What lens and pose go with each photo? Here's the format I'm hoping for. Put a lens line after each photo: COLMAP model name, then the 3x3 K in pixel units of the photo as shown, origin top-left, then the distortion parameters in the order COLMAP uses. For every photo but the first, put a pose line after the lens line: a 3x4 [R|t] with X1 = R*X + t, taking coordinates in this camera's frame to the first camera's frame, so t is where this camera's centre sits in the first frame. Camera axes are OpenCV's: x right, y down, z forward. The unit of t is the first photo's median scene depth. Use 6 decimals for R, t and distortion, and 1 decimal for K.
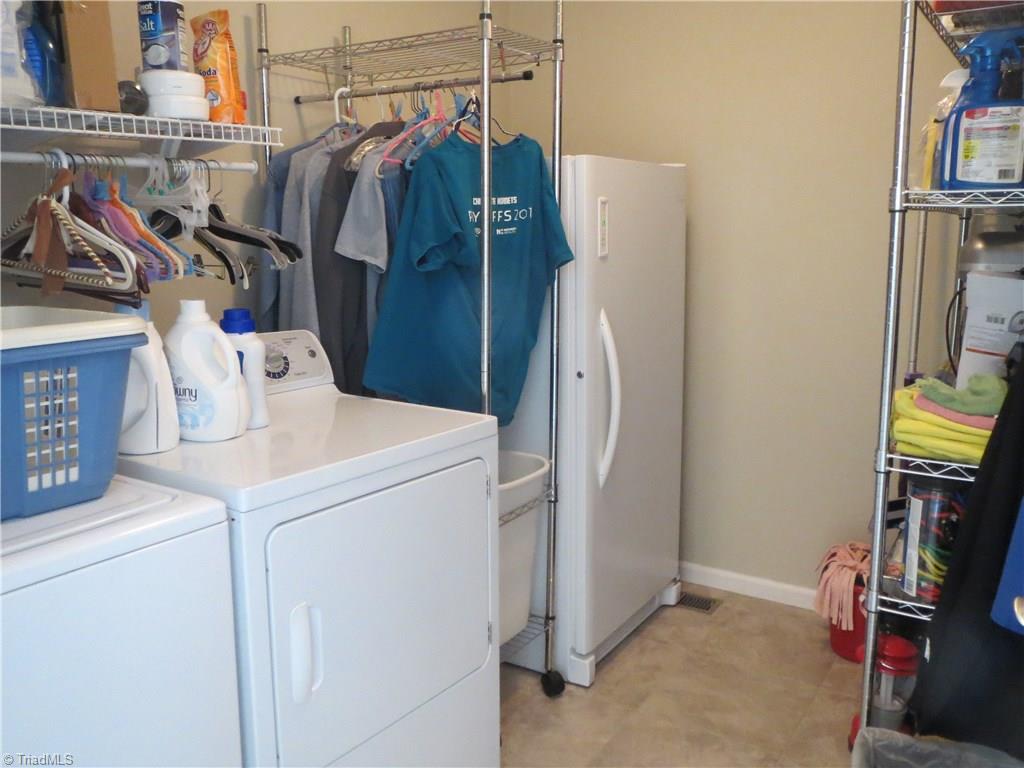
lens RADIAL K [[881.6, 0, 512.0], [0, 881.6, 384.0], [0, 0, 1]] dist [-0.015321, 0.010261]
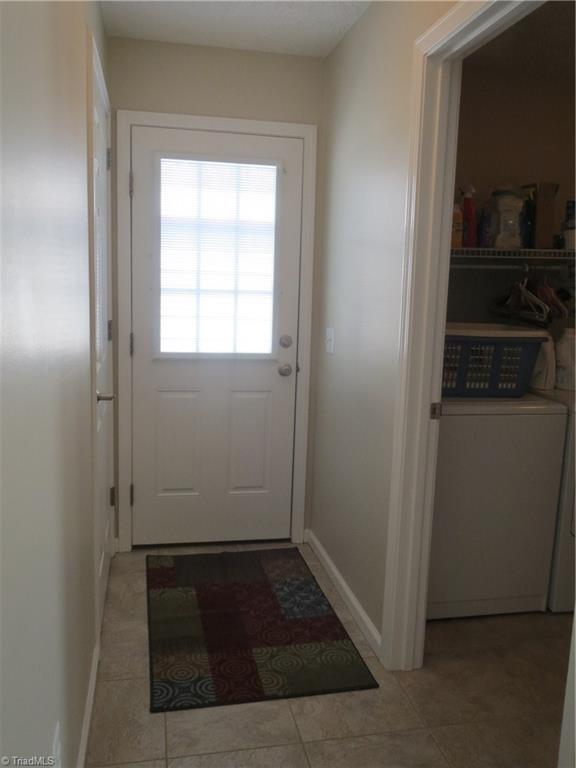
lens RADIAL K [[661.2, 0, 288.0], [0, 661.2, 384.0], [0, 0, 1]] dist [-0.015321, 0.010261]
pose [[0.714315, 0.138656, -0.685950, 0.338909], [-0.150965, 0.987628, 0.042430, 0.094898], [0.683347, 0.073246, 0.726410, -0.806747]]
